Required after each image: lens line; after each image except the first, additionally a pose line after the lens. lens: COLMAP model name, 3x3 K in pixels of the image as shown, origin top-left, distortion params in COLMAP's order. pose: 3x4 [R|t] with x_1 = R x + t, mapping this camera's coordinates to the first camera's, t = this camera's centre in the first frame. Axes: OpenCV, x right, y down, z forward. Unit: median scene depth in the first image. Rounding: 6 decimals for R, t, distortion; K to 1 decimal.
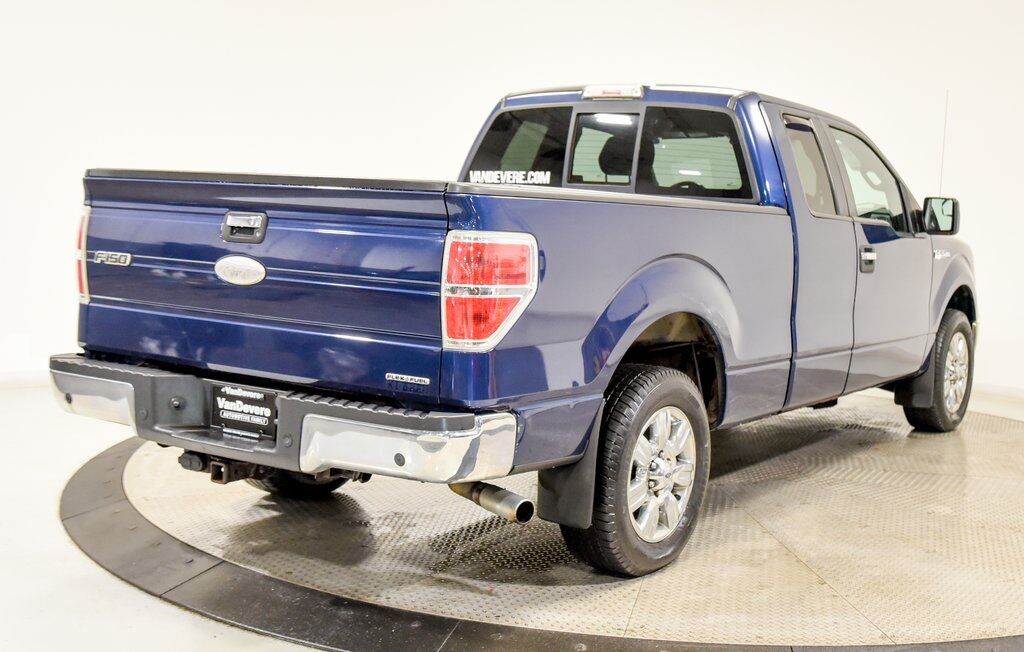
lens RADIAL K [[1323.7, 0, 516.9], [0, 1323.7, 321.4], [0, 0, 1]] dist [-0.043622, 0.000000]
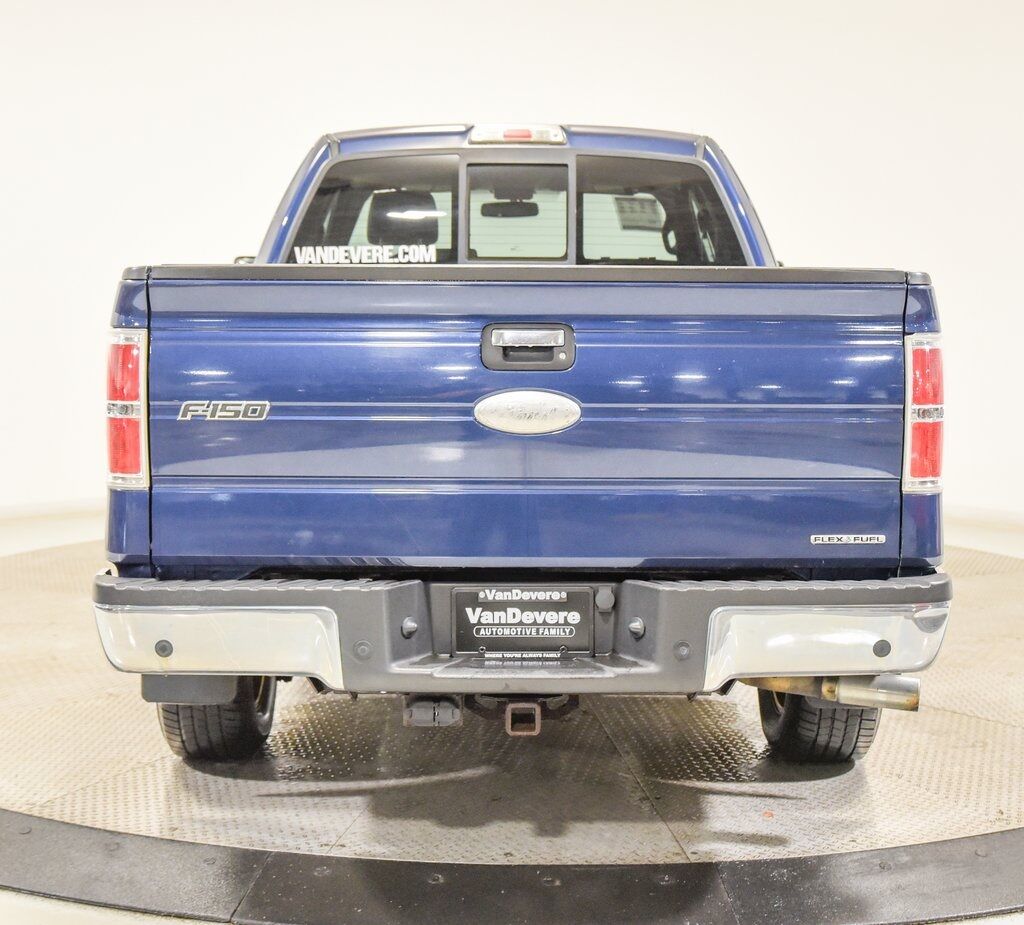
lens RADIAL K [[1773.6, 0, 508.8], [0, 1773.6, 466.2], [0, 0, 1]] dist [-0.035879, 0.000000]
pose [[0.814738, -0.097616, 0.571553, -0.709644], [0.082916, 0.995211, 0.051778, -0.056931], [-0.573870, 0.005205, 0.818930, 0.266409]]
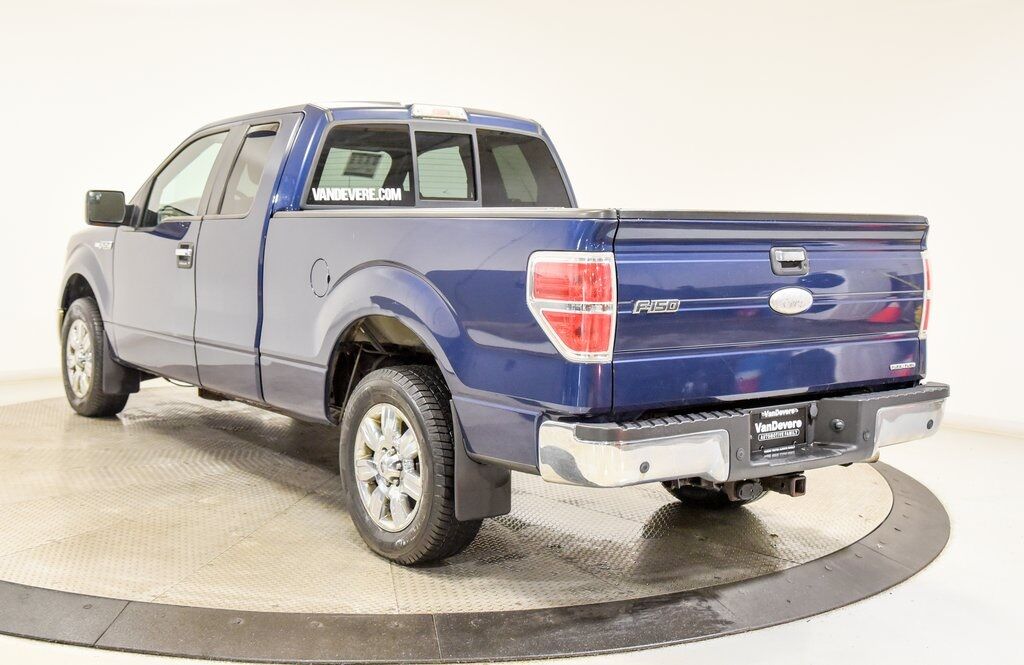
lens RADIAL K [[1323.7, 0, 514.7], [0, 1323.7, 334.7], [0, 0, 1]] dist [-0.043622, 0.000000]
pose [[0.299851, -0.125754, 0.945661, -1.282282], [0.085670, 0.990818, 0.104595, -0.140957], [-0.950132, 0.049652, 0.307871, 0.857309]]
